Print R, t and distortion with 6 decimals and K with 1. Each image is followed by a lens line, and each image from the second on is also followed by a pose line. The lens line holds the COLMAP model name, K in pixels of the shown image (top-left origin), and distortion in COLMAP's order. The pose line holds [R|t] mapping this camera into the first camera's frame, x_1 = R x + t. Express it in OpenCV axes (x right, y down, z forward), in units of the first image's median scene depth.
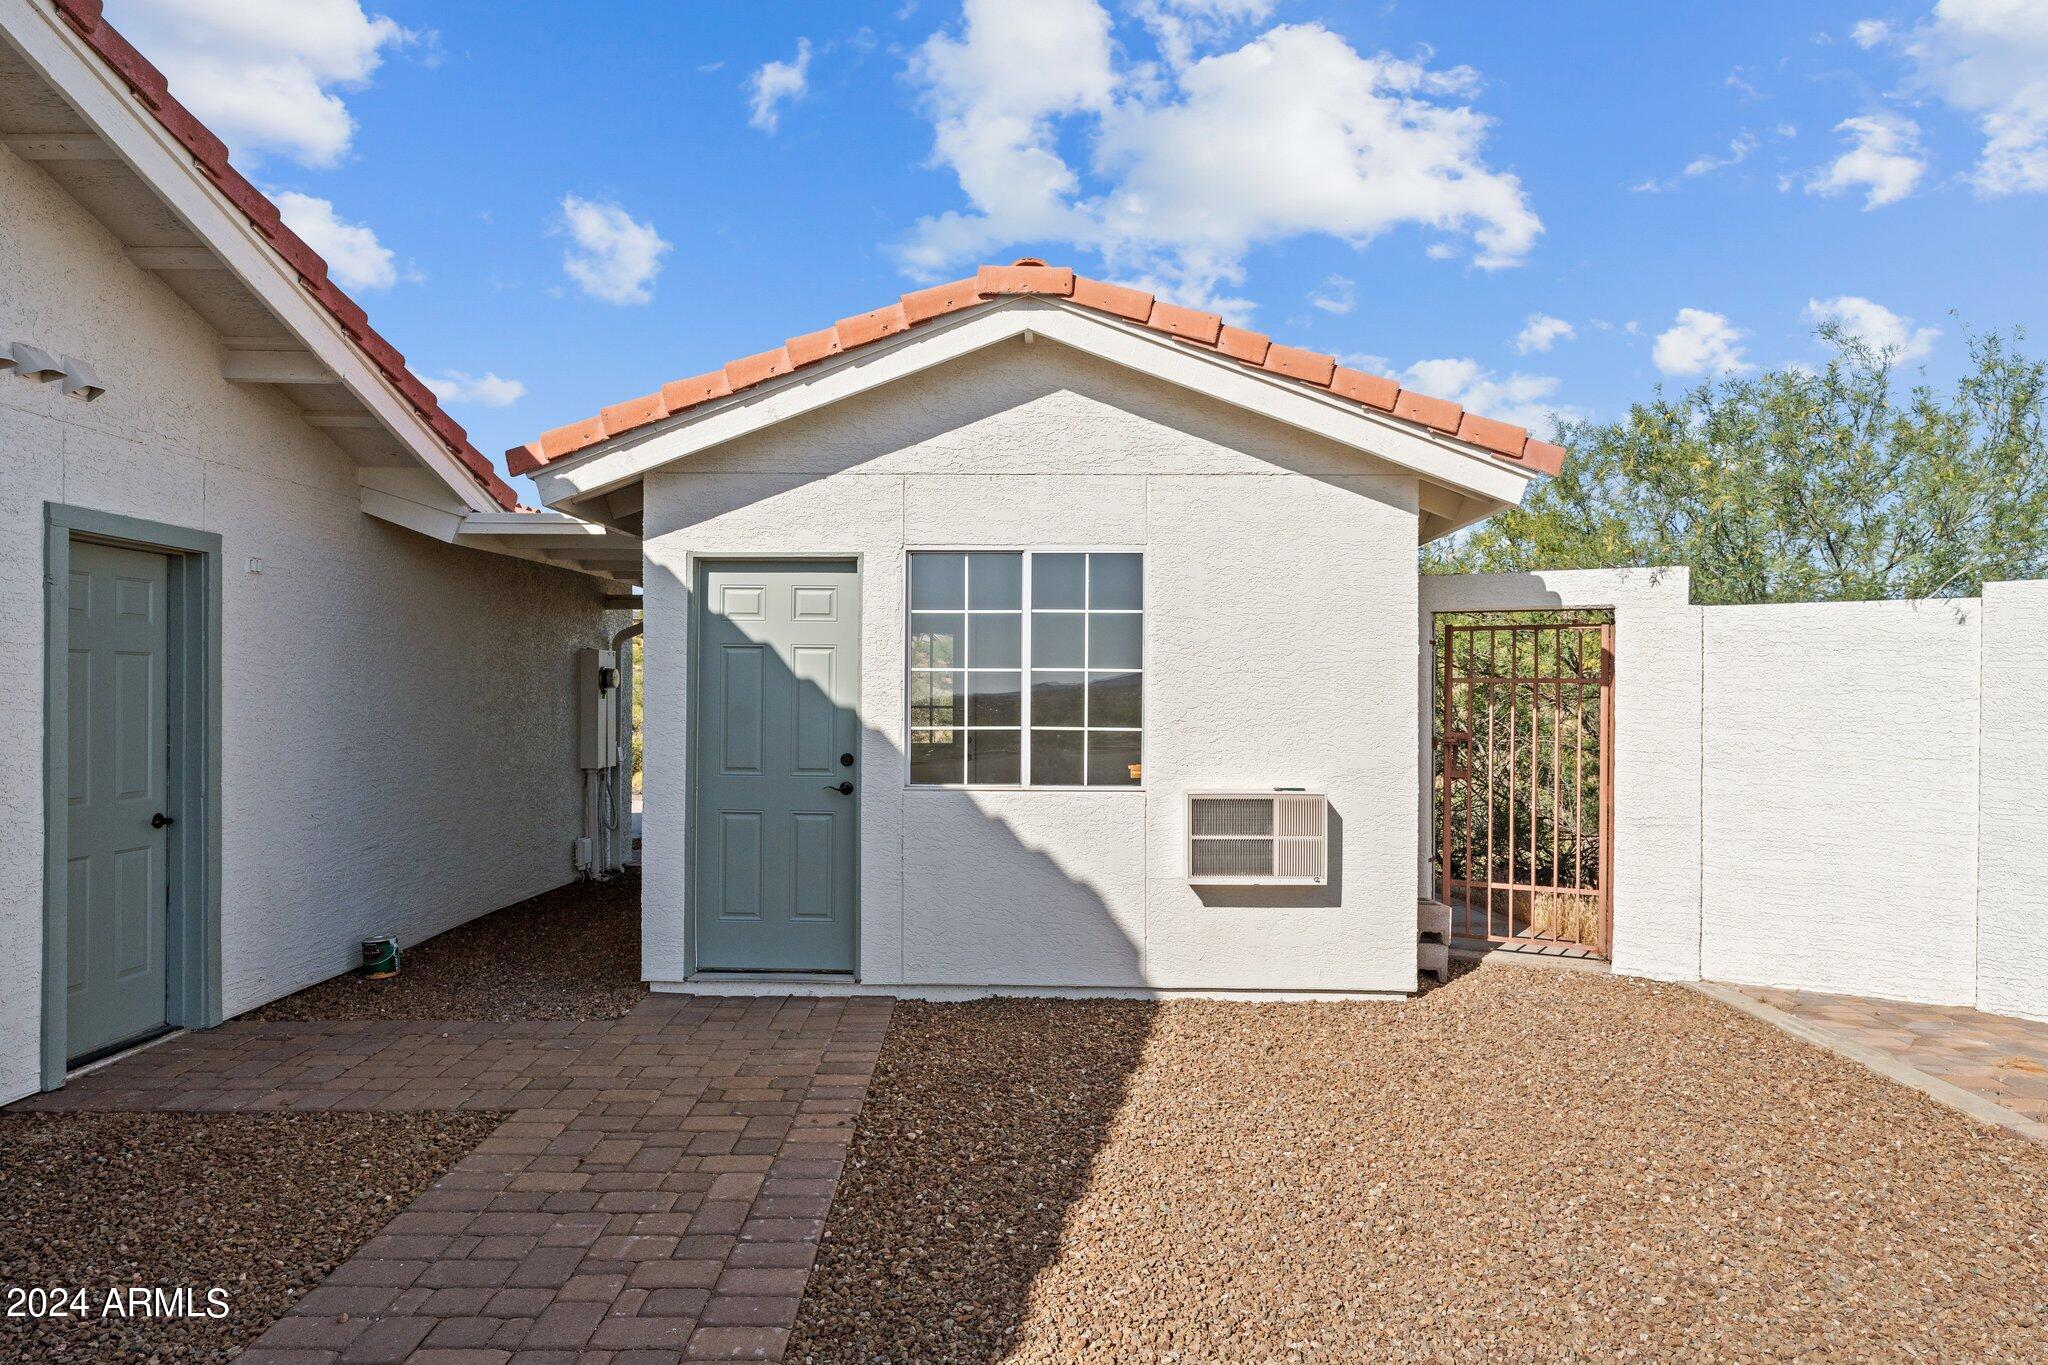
lens RADIAL K [[1312.7, 0, 1025.0], [0, 1312.7, 695.1], [0, 0, 1]] dist [-0.000395, -0.000092]
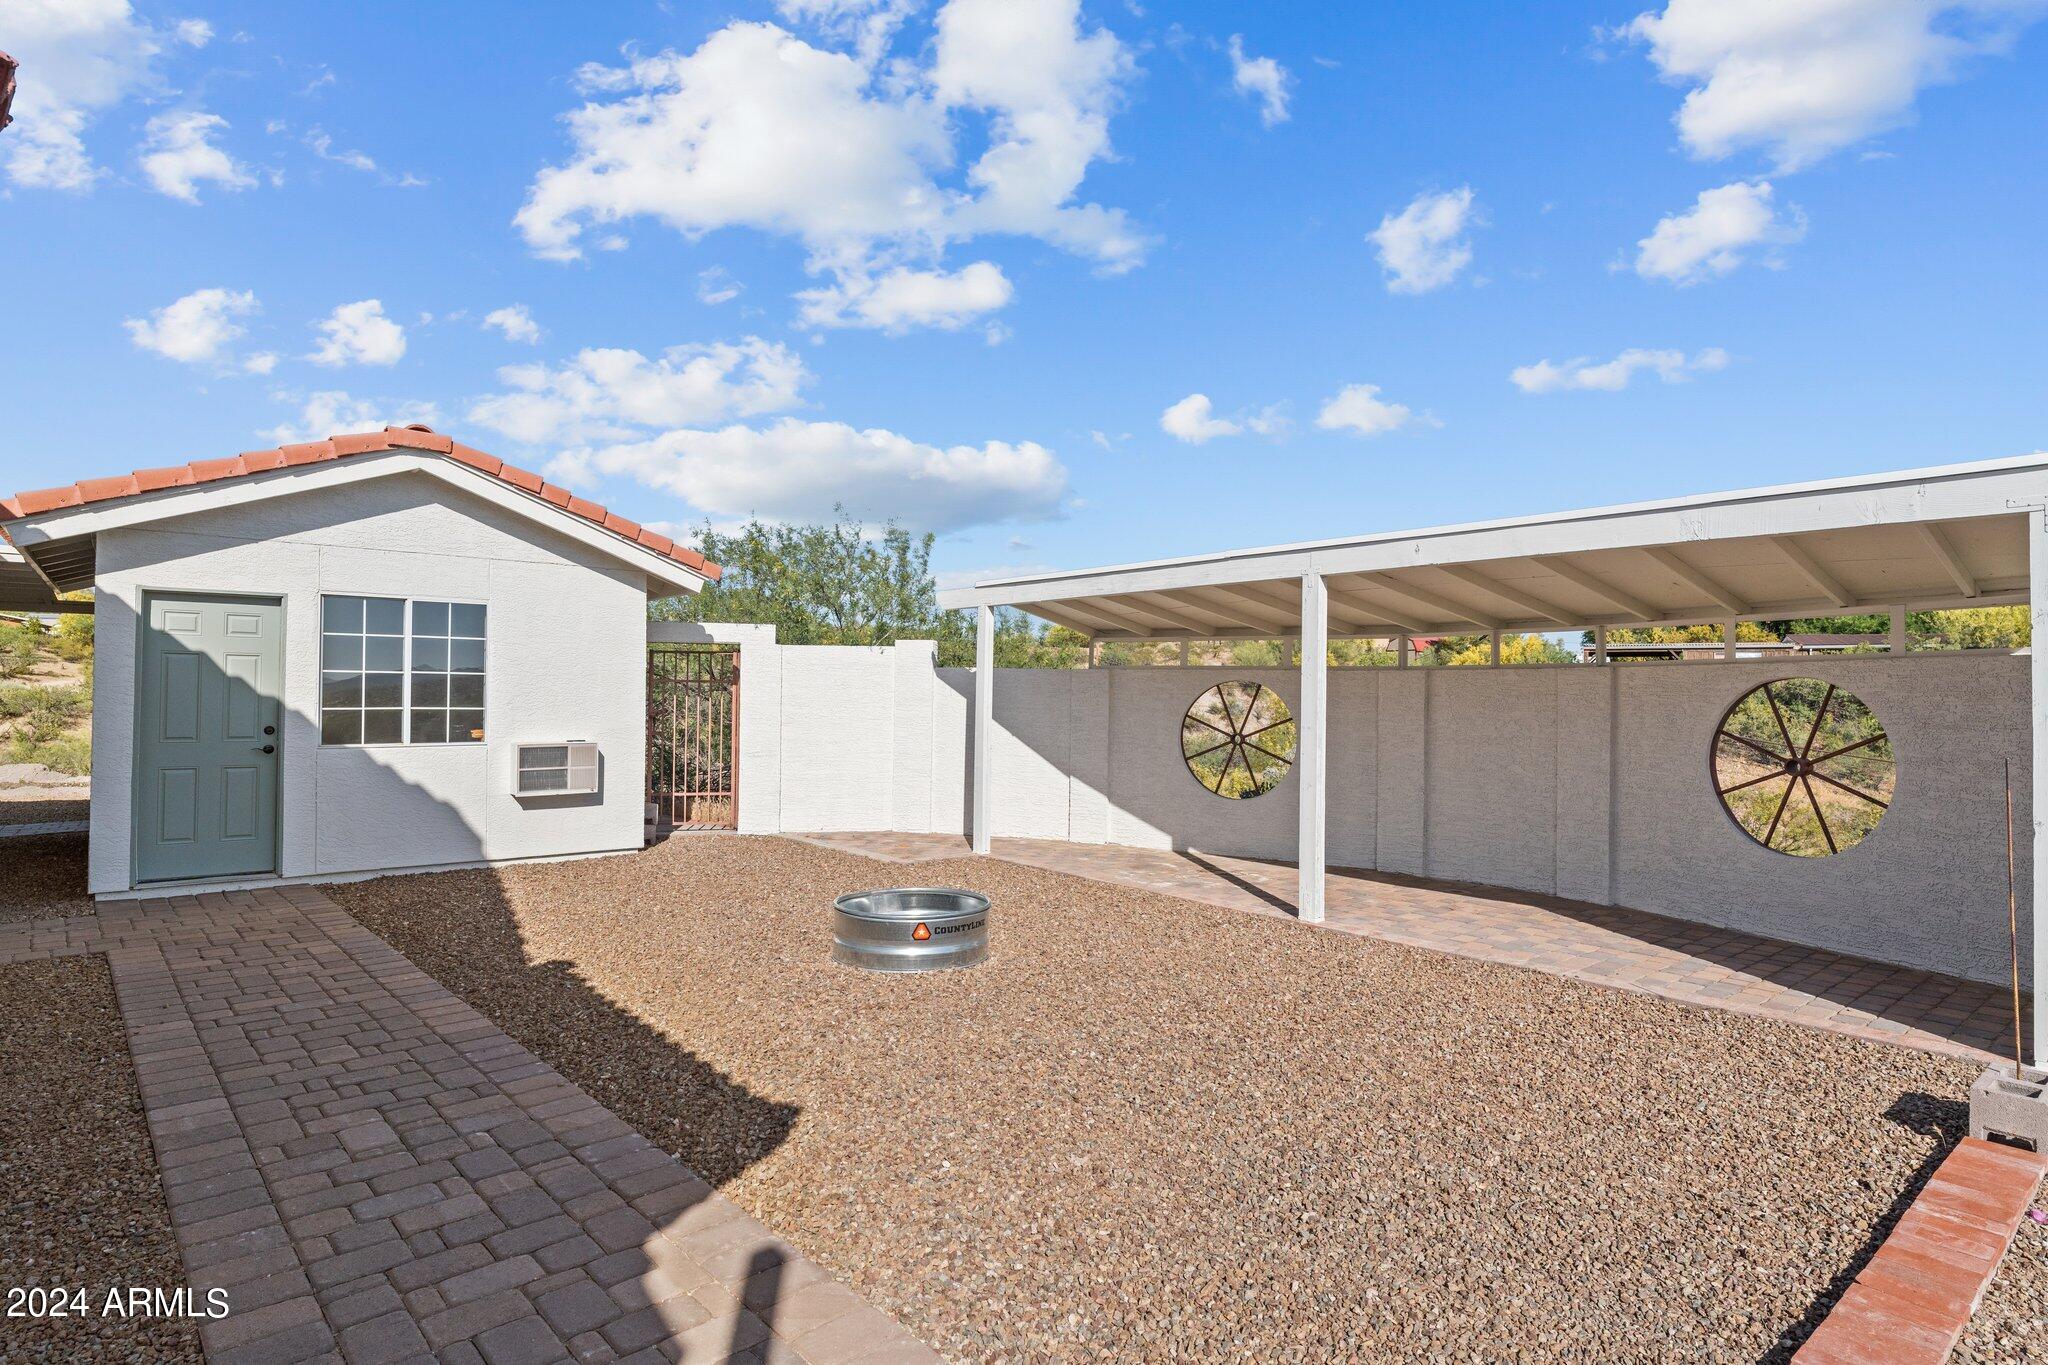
lens RADIAL K [[1089.7, 0, 1024.0], [0, 1089.7, 682.5], [0, 0, 1]] dist [0.000772, 0.000187]
pose [[0.754016, 0.008454, 0.656801, -0.309792], [0.001527, 0.999892, -0.014623, 0.014235], [-0.656854, 0.012028, 0.753922, -0.519724]]
